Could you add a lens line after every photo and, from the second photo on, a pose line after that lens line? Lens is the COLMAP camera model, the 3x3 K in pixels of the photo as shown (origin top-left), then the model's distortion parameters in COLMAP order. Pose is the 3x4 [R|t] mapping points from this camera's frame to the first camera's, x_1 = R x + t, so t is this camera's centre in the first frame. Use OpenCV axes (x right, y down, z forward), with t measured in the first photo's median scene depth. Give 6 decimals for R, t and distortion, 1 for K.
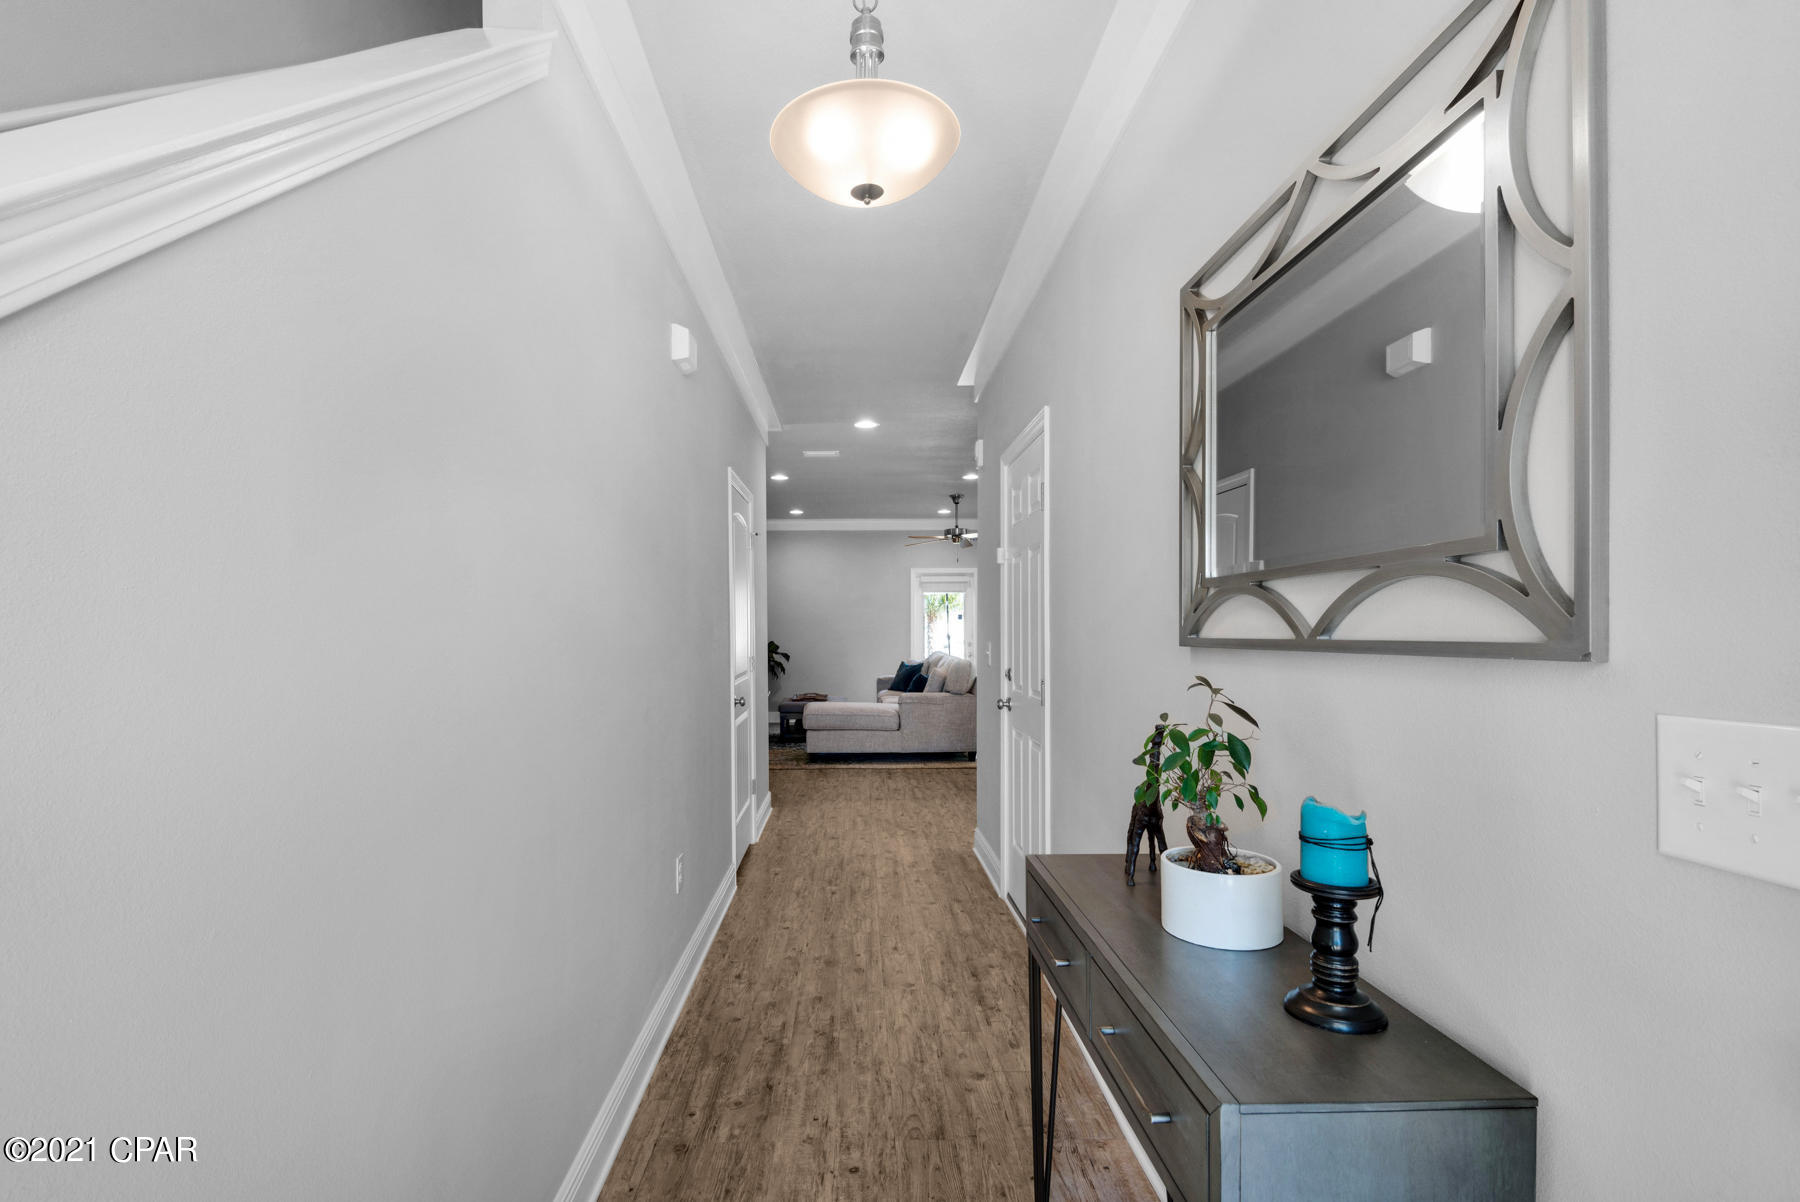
lens RADIAL K [[910.1, 0, 892.9], [0, 910.1, 633.8], [0, 0, 1]] dist [0.003455, -0.000197]
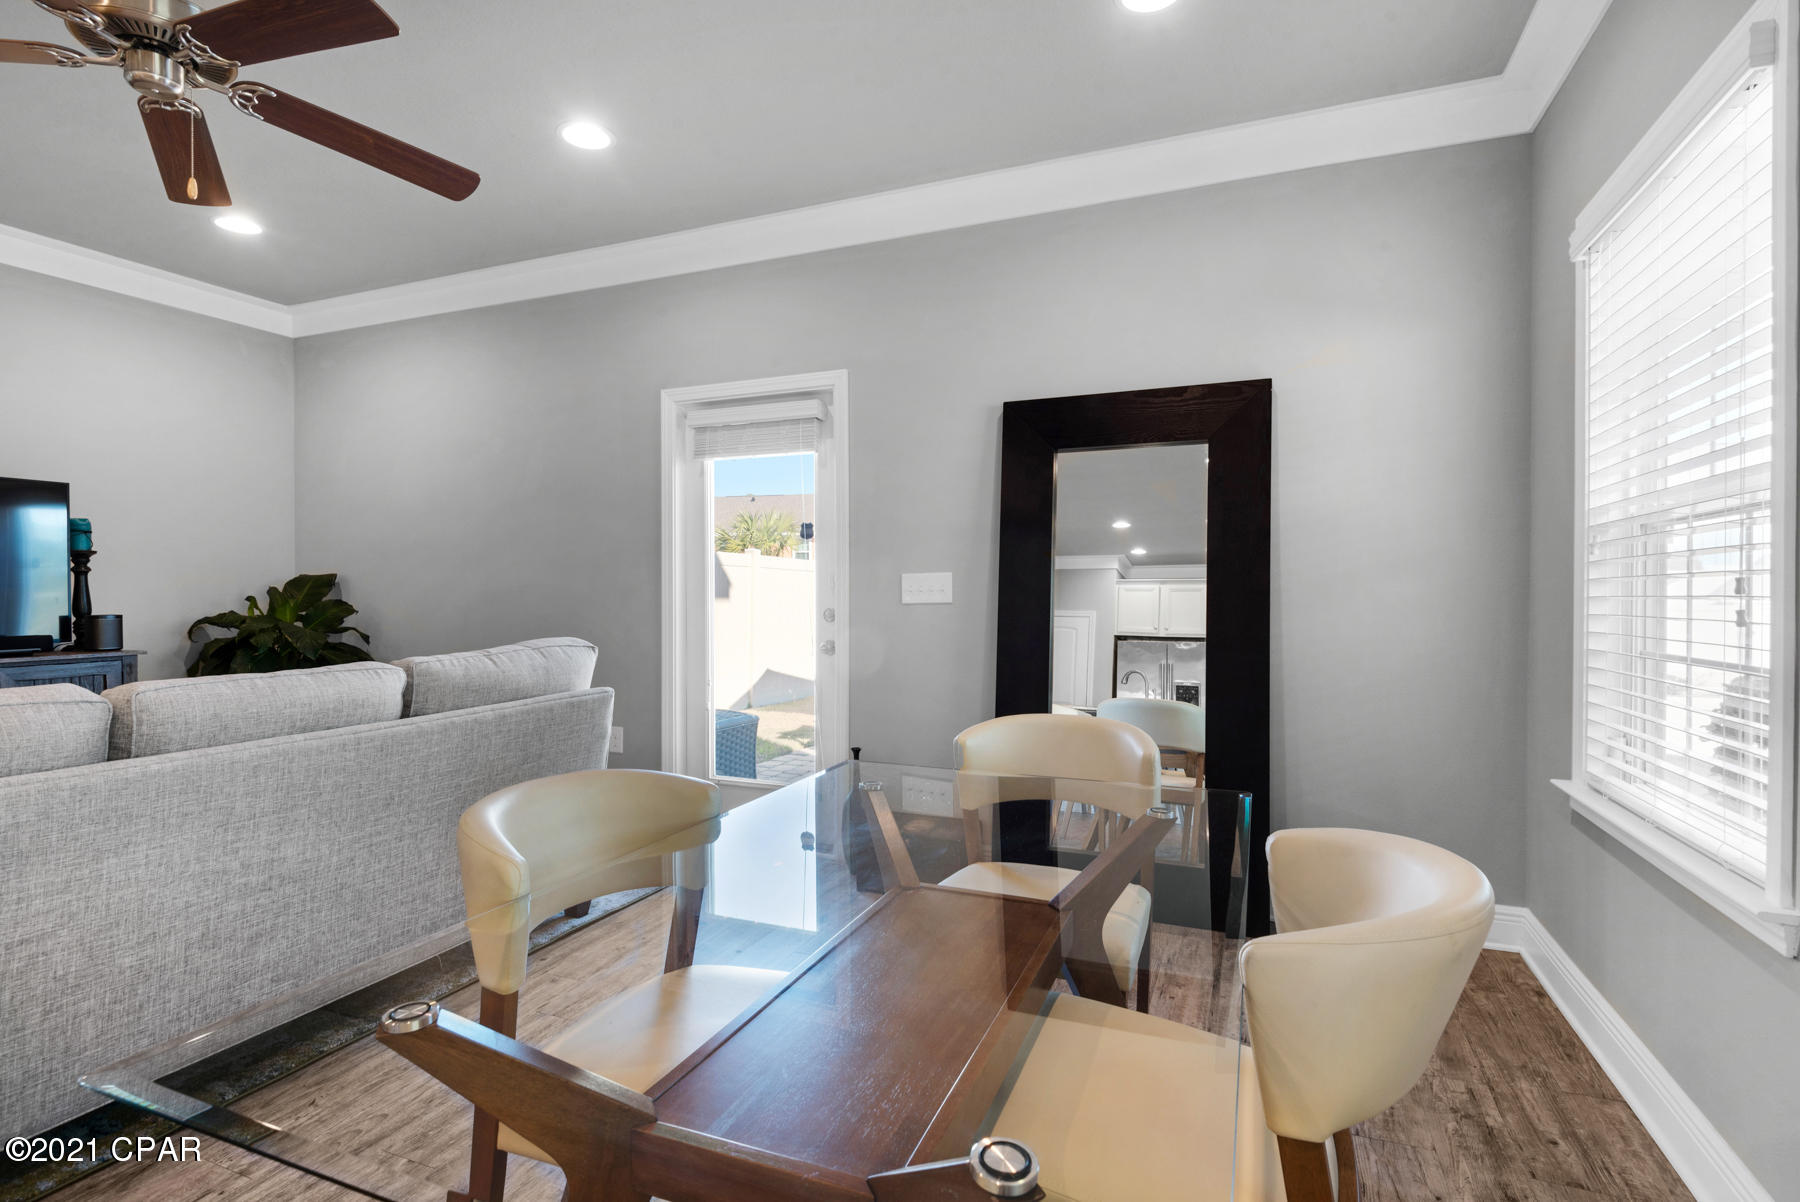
lens RADIAL K [[861.5, 0, 900.0], [0, 861.5, 601.0], [0, 0, 1]] dist [0.017882, -0.000116]
pose [[0.901136, 0.008030, -0.433462, 0.679337], [-0.006044, 0.999964, 0.005960, 0.013095], [0.433494, -0.002751, 0.901152, 2.097615]]
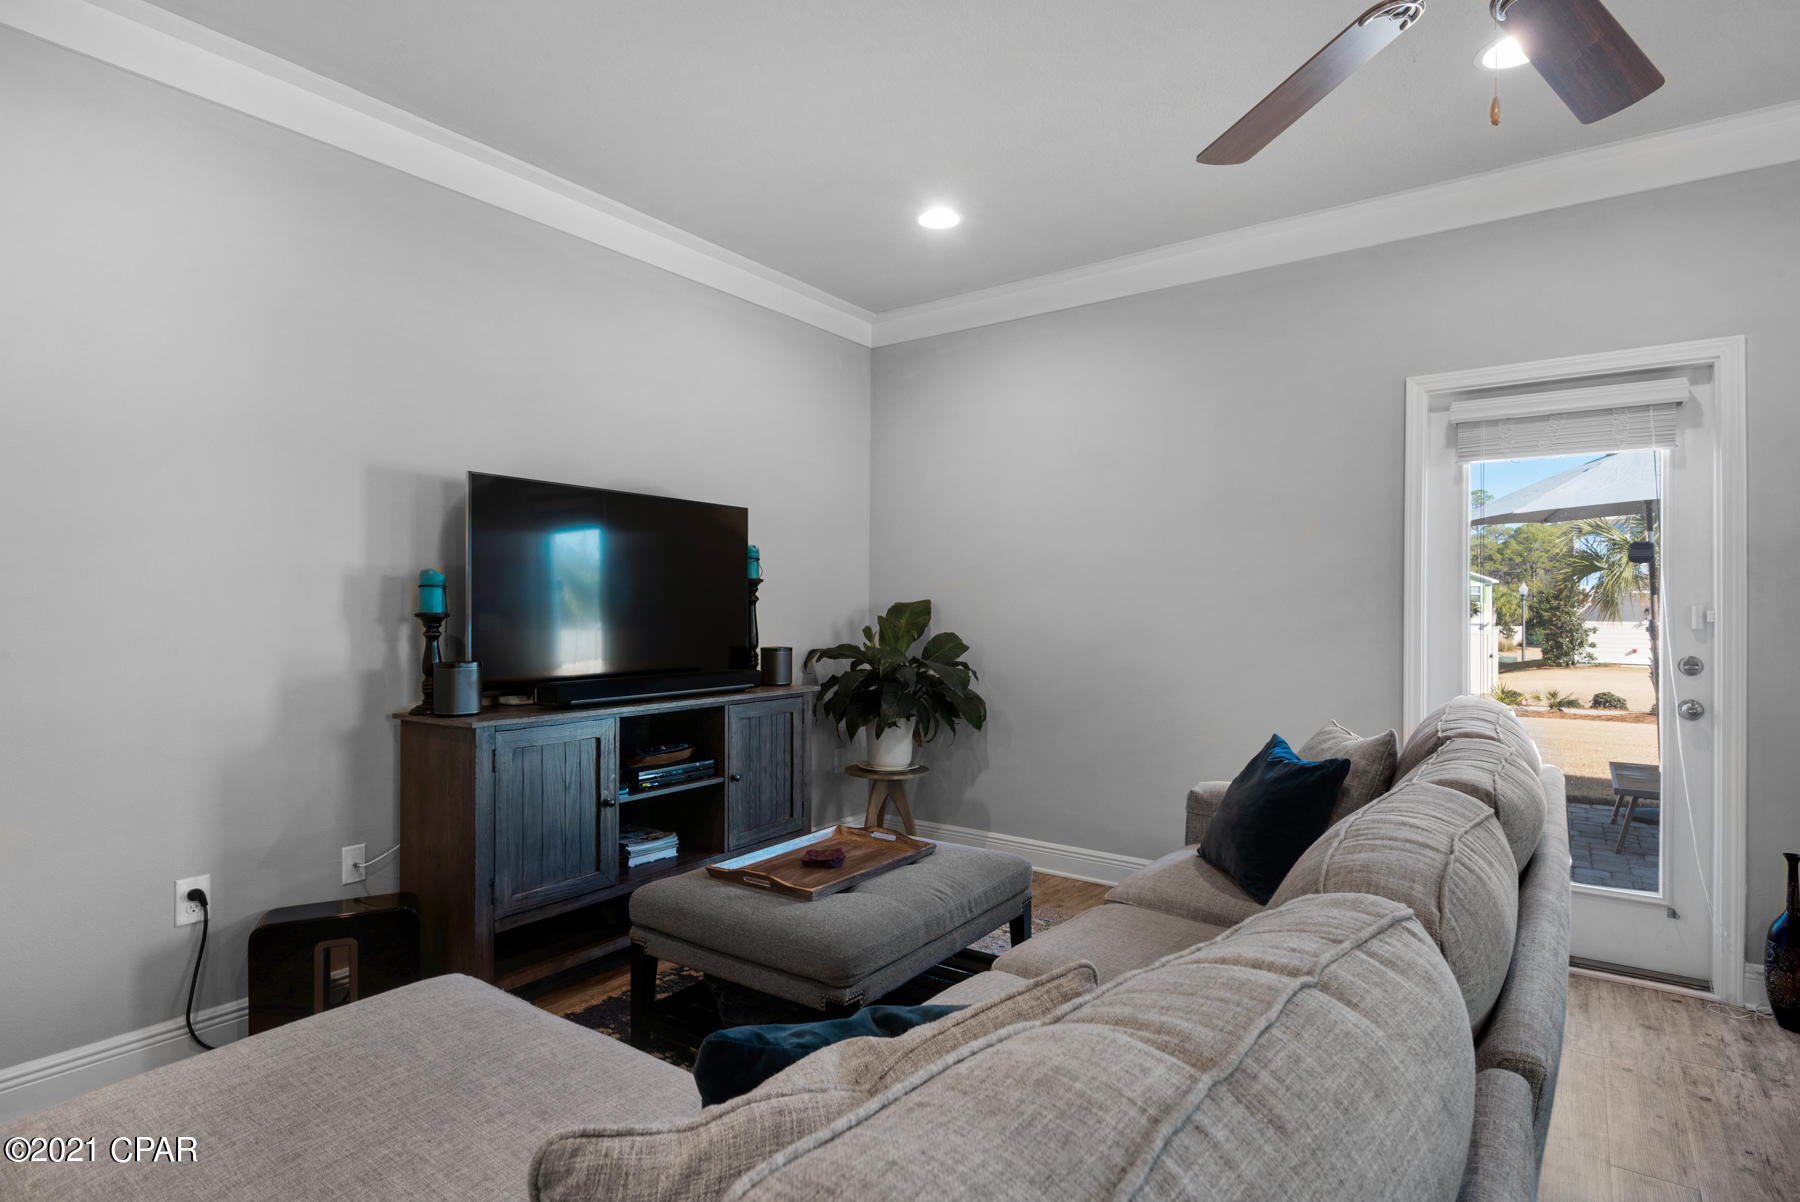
lens RADIAL K [[918.7, 0, 907.6], [0, 918.7, 608.7], [0, 0, 1]] dist [0.027315, -0.018864]
pose [[0.788759, 0.007616, -0.614656, 0.204167], [-0.012971, 0.999907, -0.004255, 0.002057], [0.614566, 0.011329, 0.788784, 1.932644]]
